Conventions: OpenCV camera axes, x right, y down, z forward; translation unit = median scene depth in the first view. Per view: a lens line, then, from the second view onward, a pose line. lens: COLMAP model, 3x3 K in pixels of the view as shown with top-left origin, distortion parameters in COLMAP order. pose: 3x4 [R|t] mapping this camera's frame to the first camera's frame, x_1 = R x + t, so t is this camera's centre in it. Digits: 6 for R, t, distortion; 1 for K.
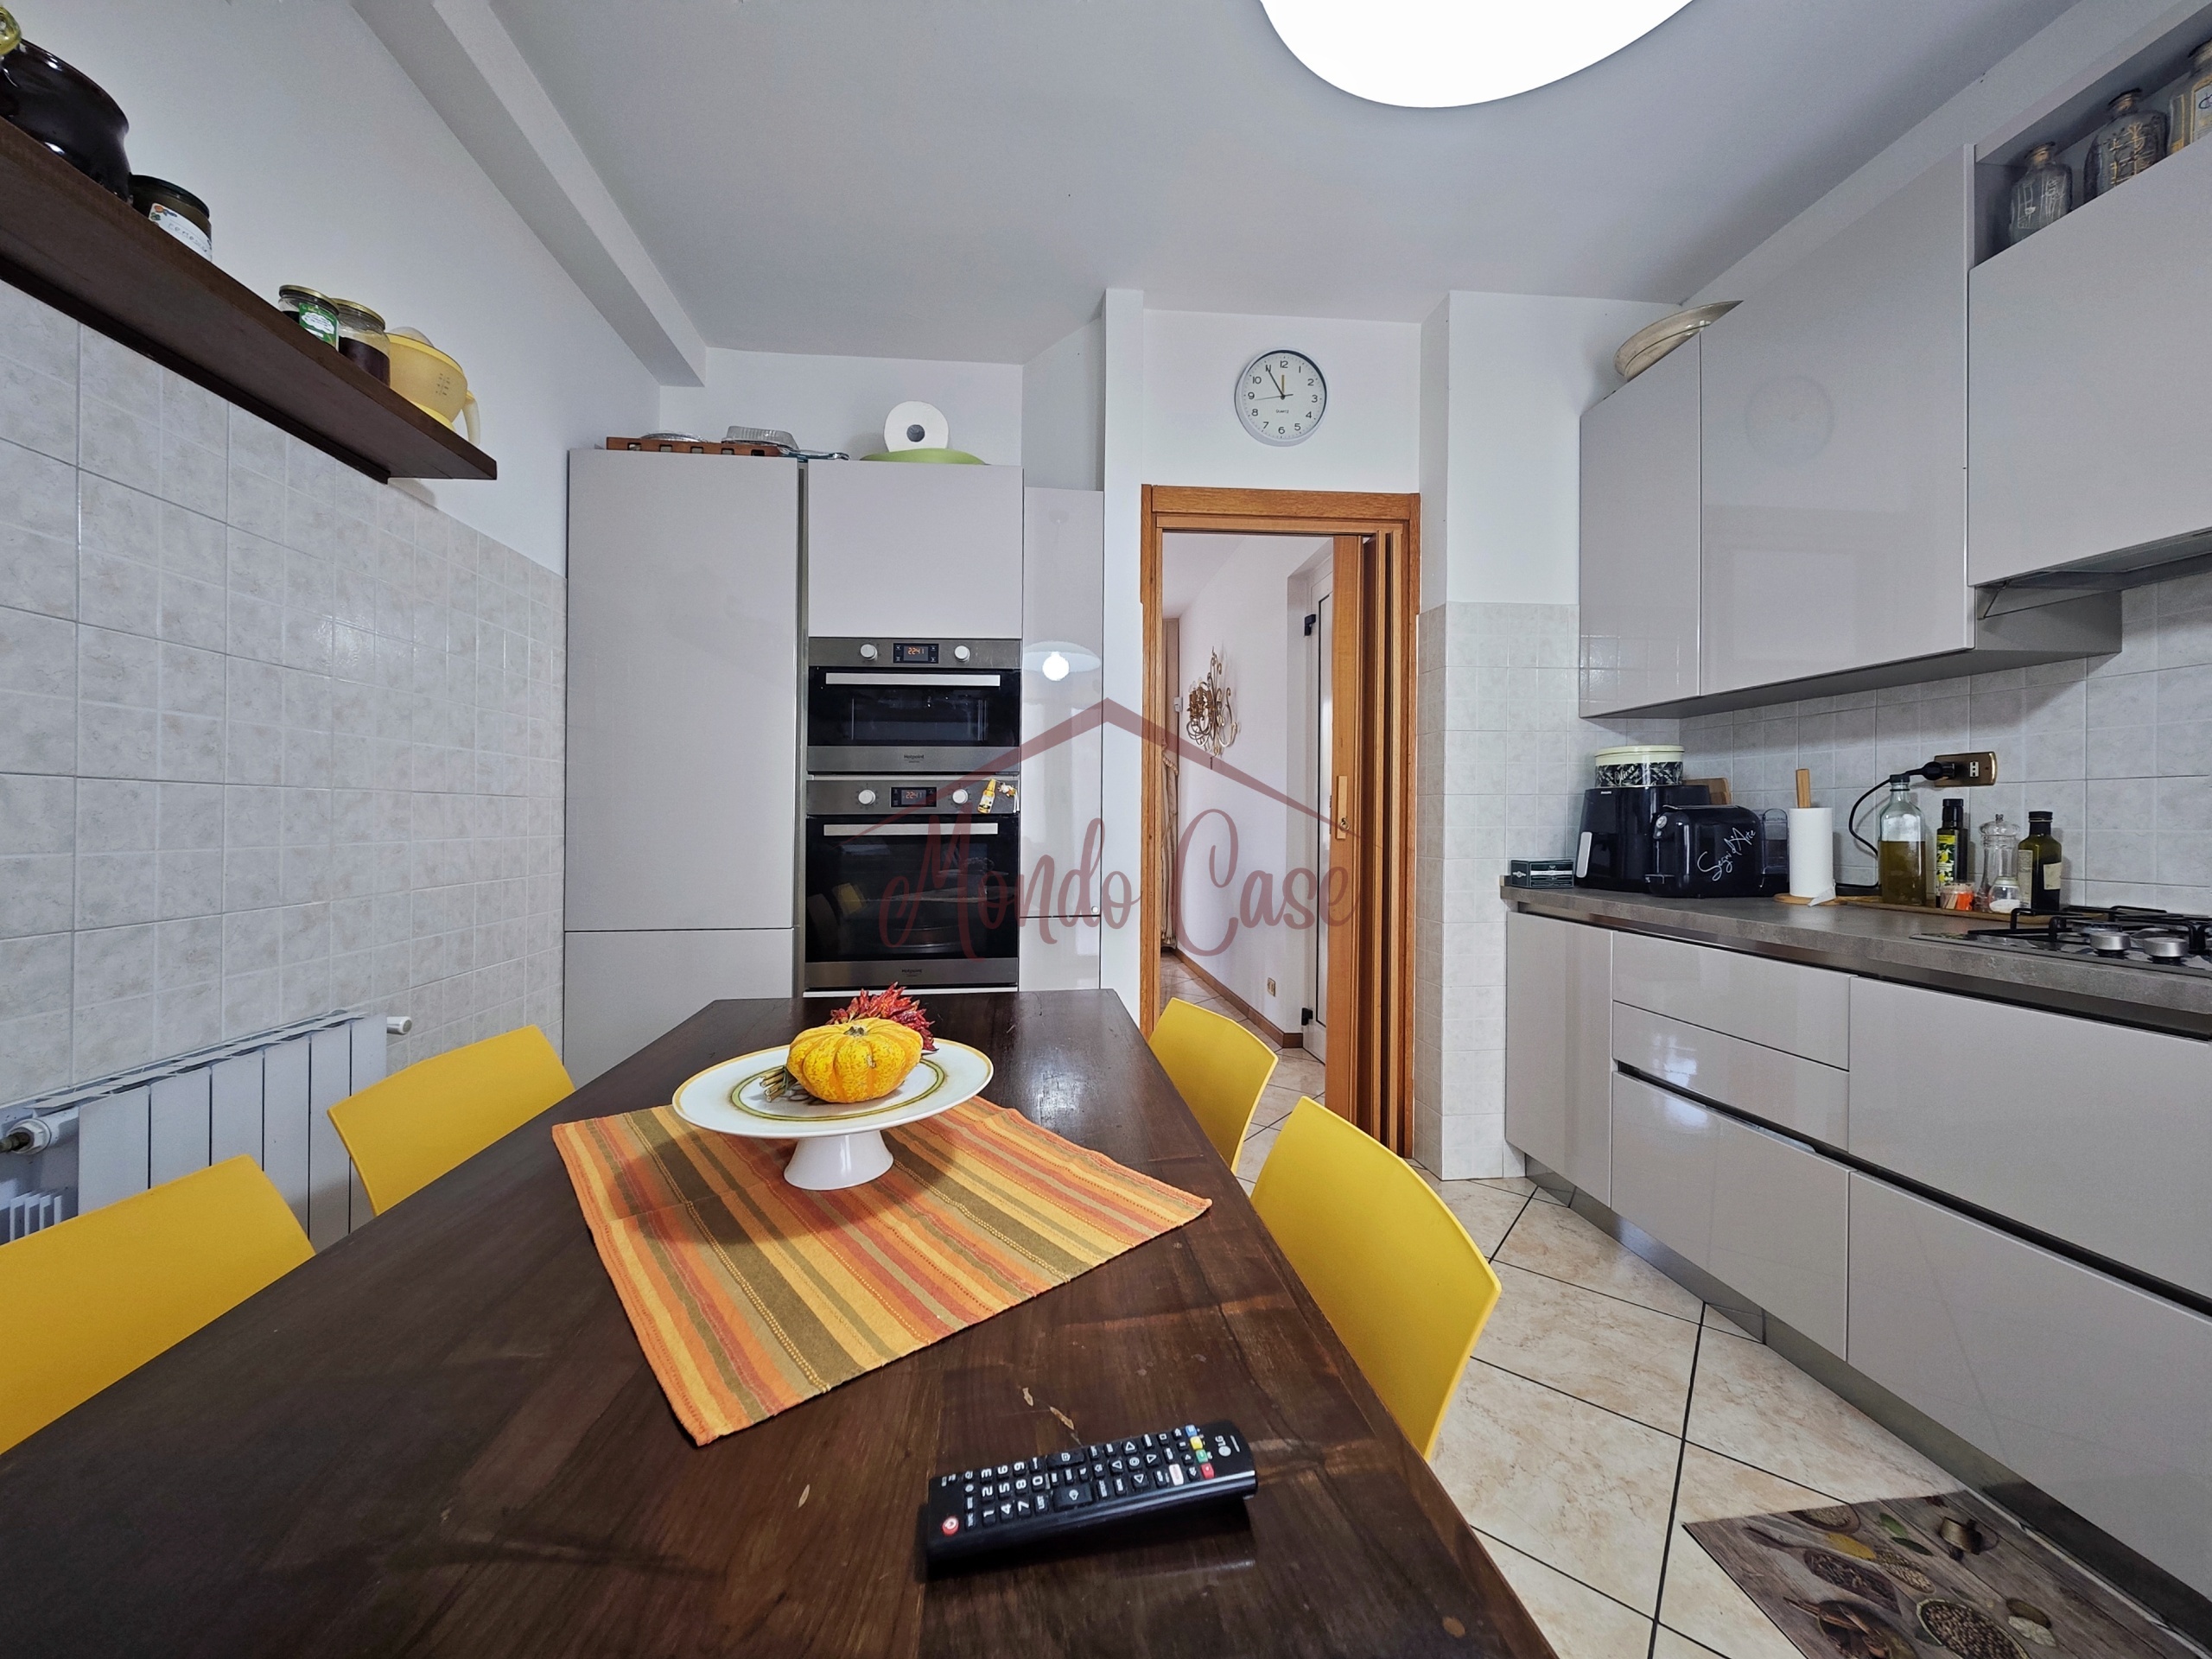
lens RADIAL K [[785.5, 0, 1049.5], [0, 785.5, 833.2], [0, 0, 1]] dist [0.000497, 0.000137]
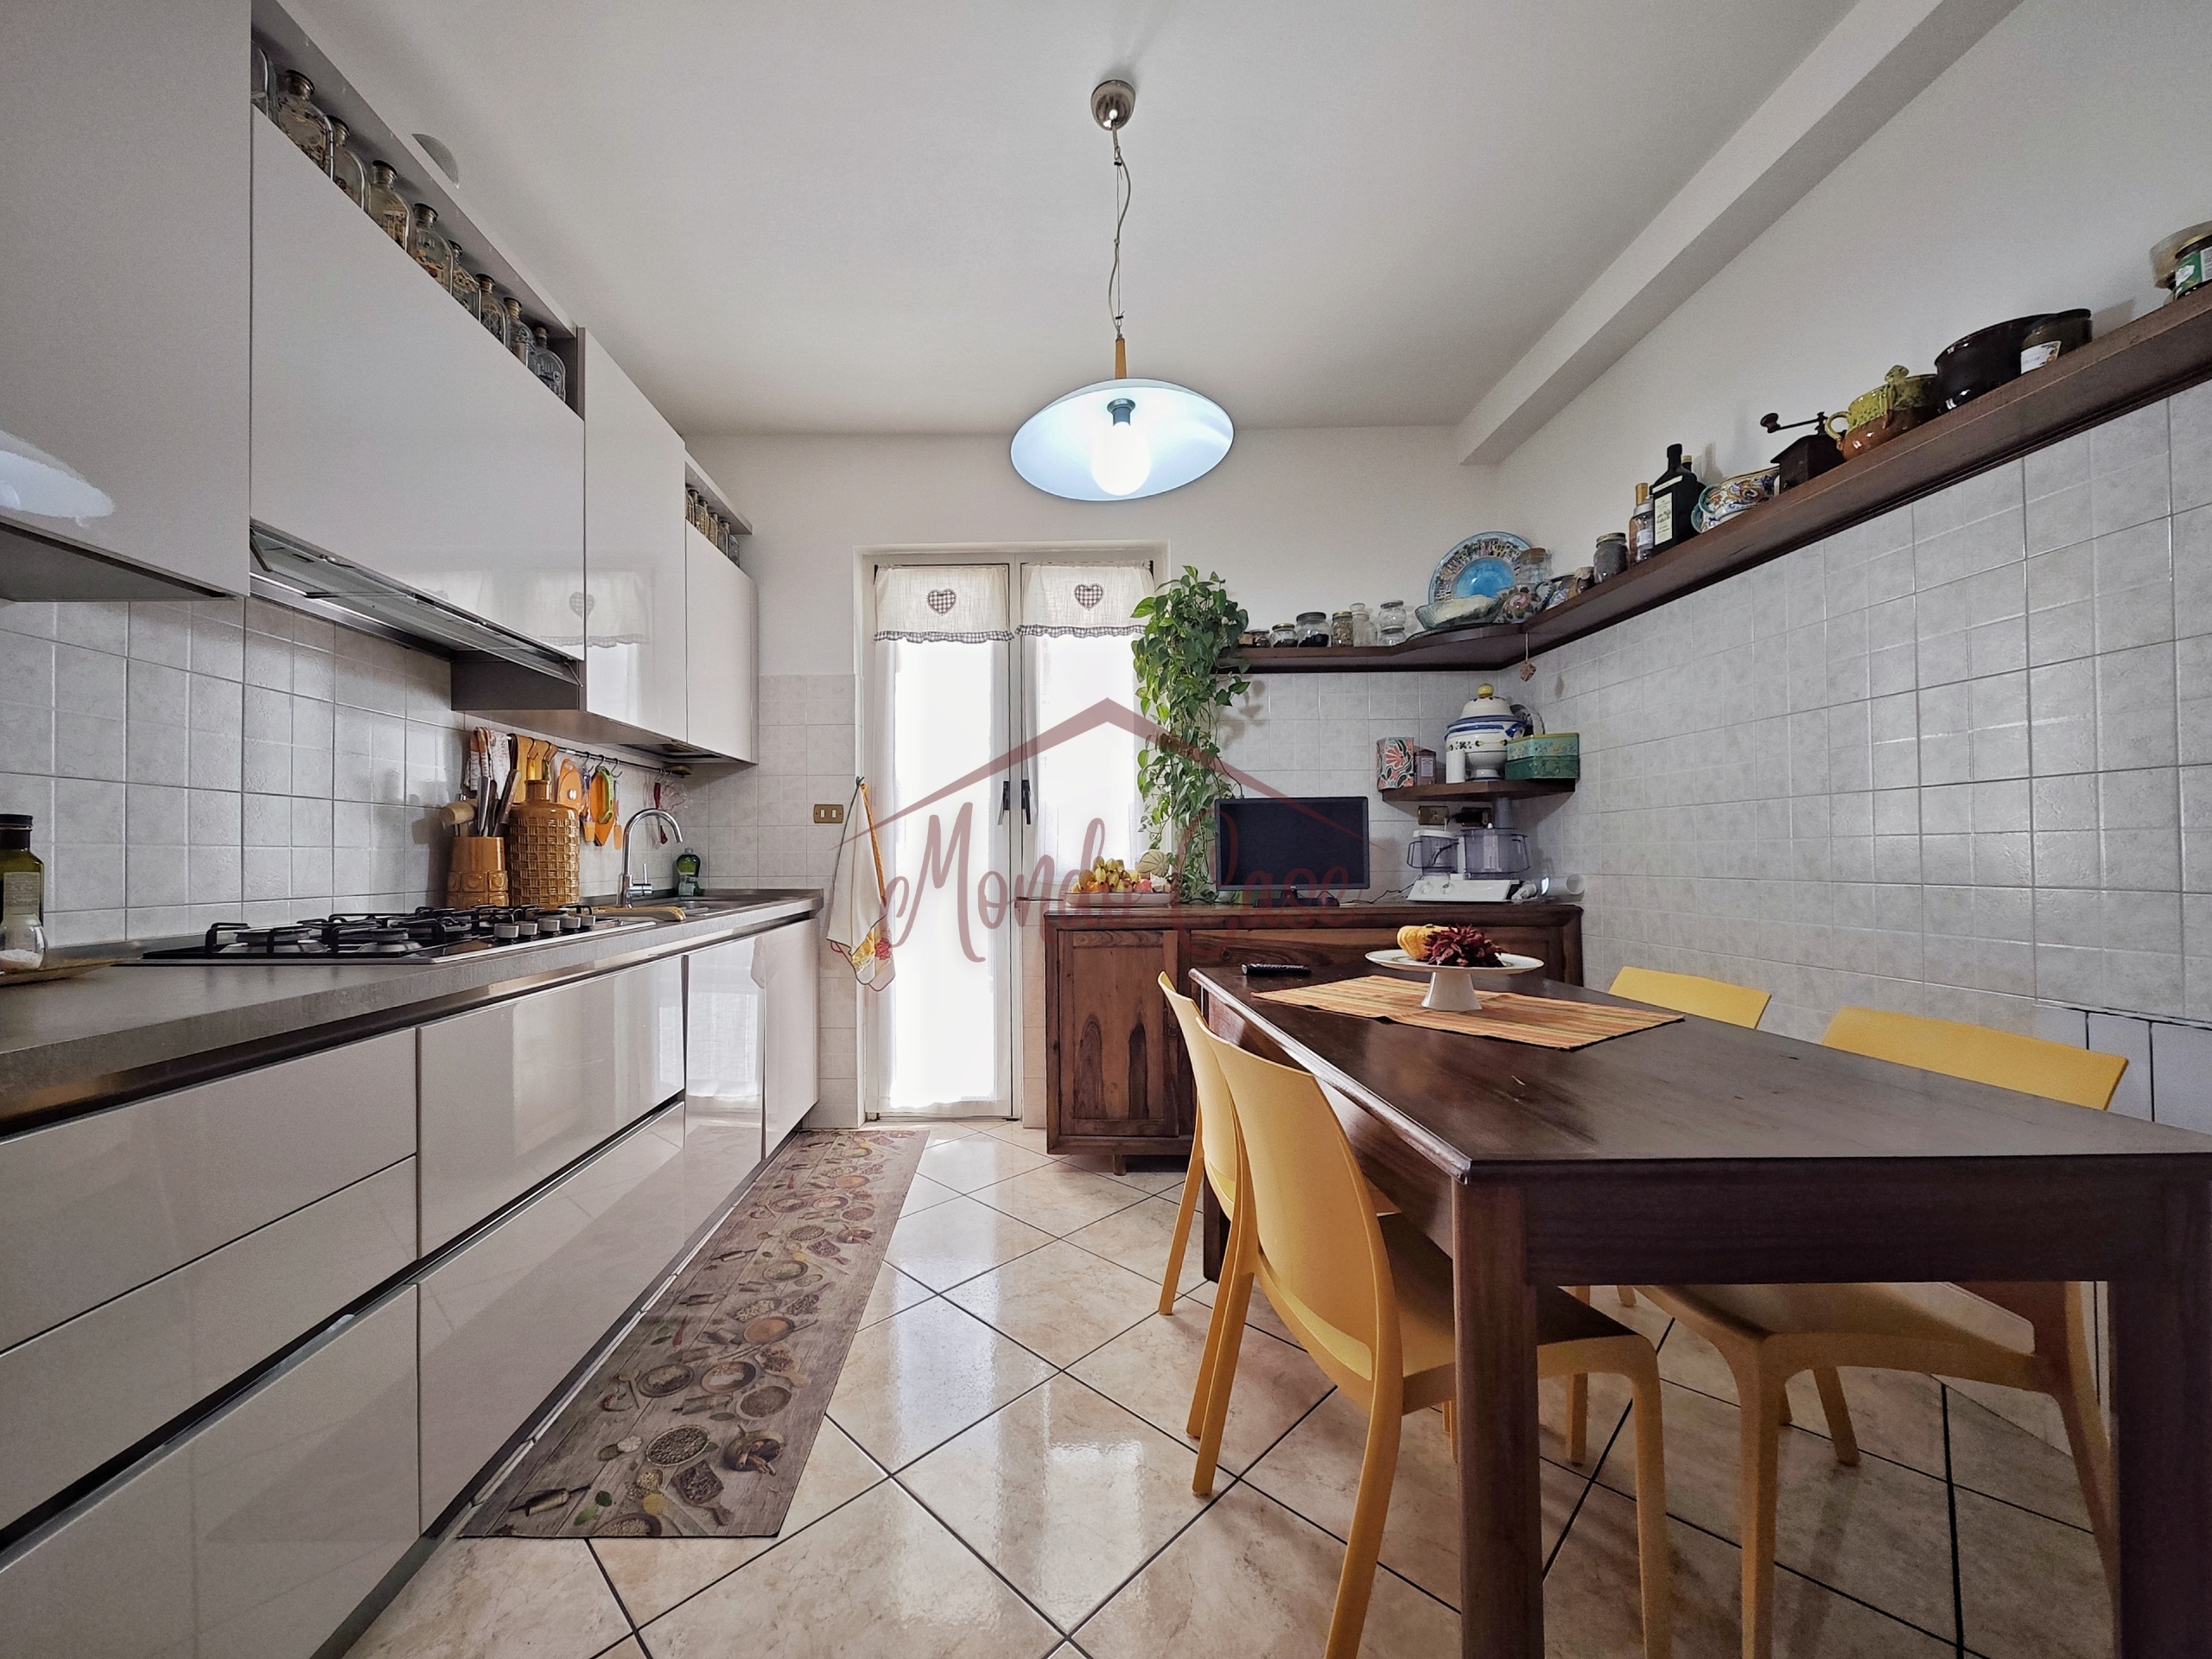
lens RADIAL K [[785.5, 0, 1049.5], [0, 785.5, 833.2], [0, 0, 1]] dist [0.000497, 0.000137]
pose [[-0.999058, 0.017088, 0.039881, 0.293329], [0.016703, 0.999811, -0.009970, 0.009354], [-0.040043, -0.009295, -0.999155, 1.415490]]
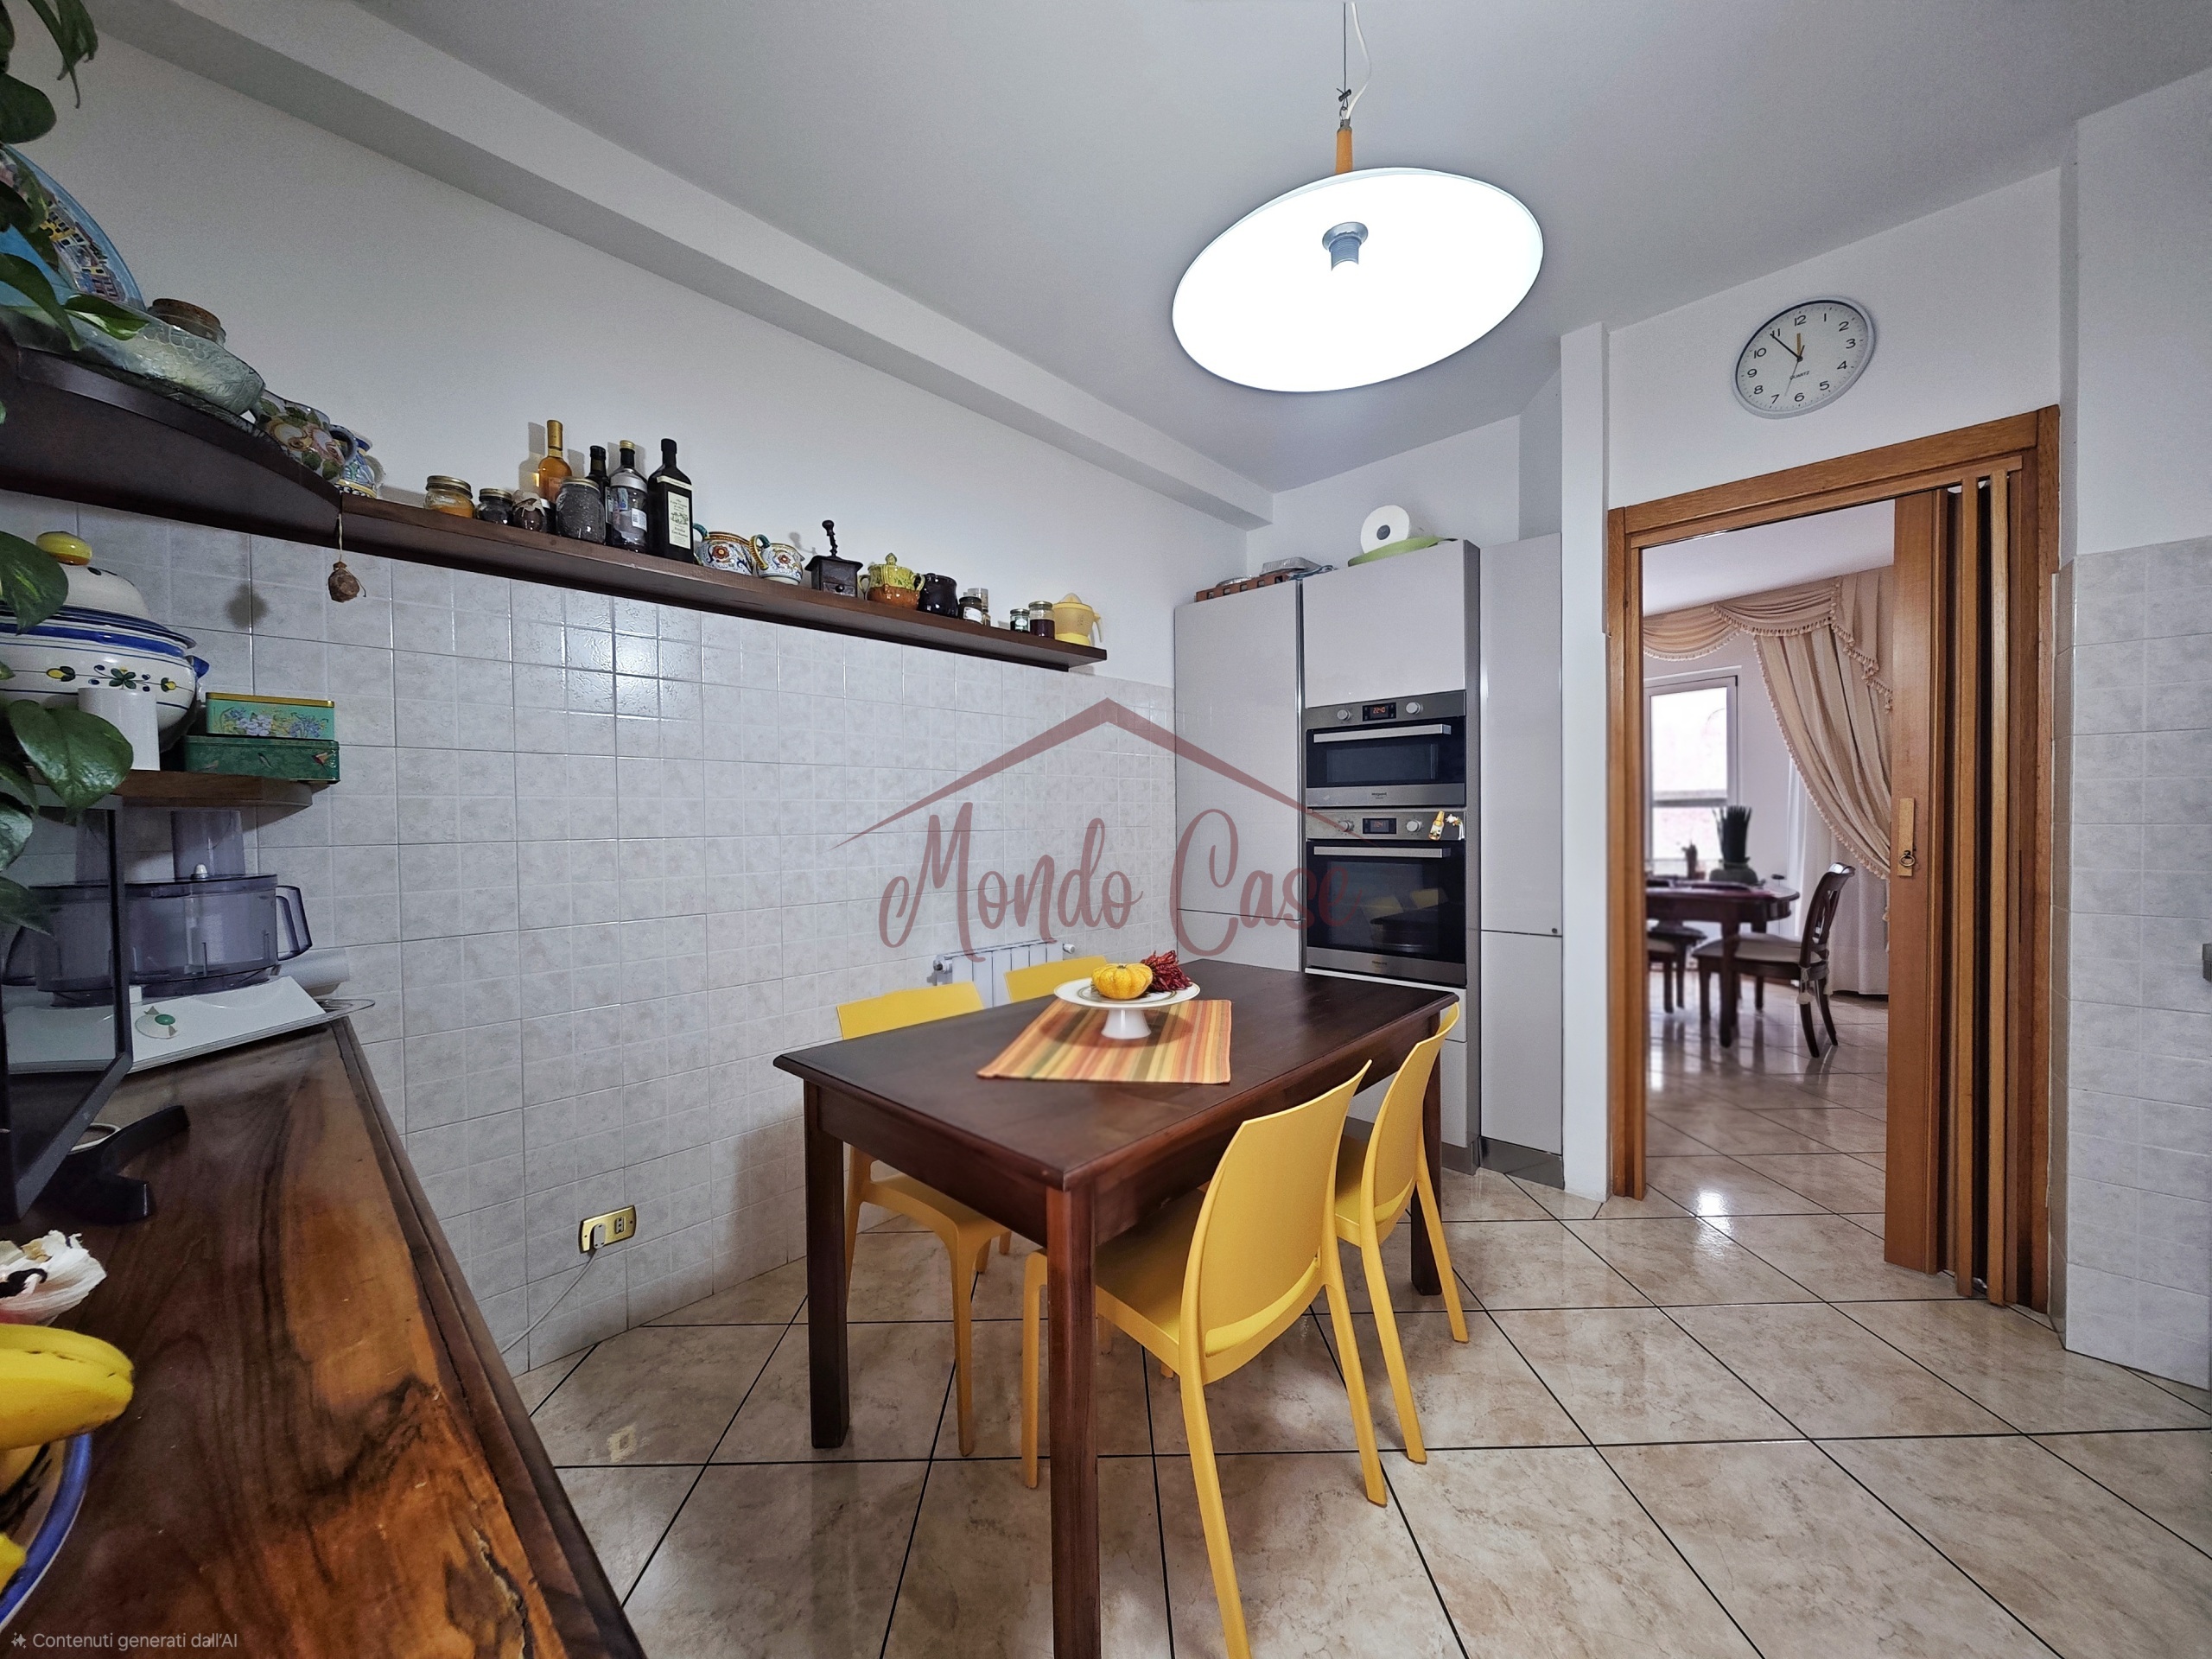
lens RADIAL K [[775.2, 0, 1114.7], [0, 775.2, 838.2], [0, 0, 1]] dist [0.023474, -0.000010]
pose [[0.667211, 0.016662, -0.744682, 0.613221], [-0.005631, 0.999834, 0.017325, -0.059223], [0.744847, -0.007367, 0.667195, -0.186553]]
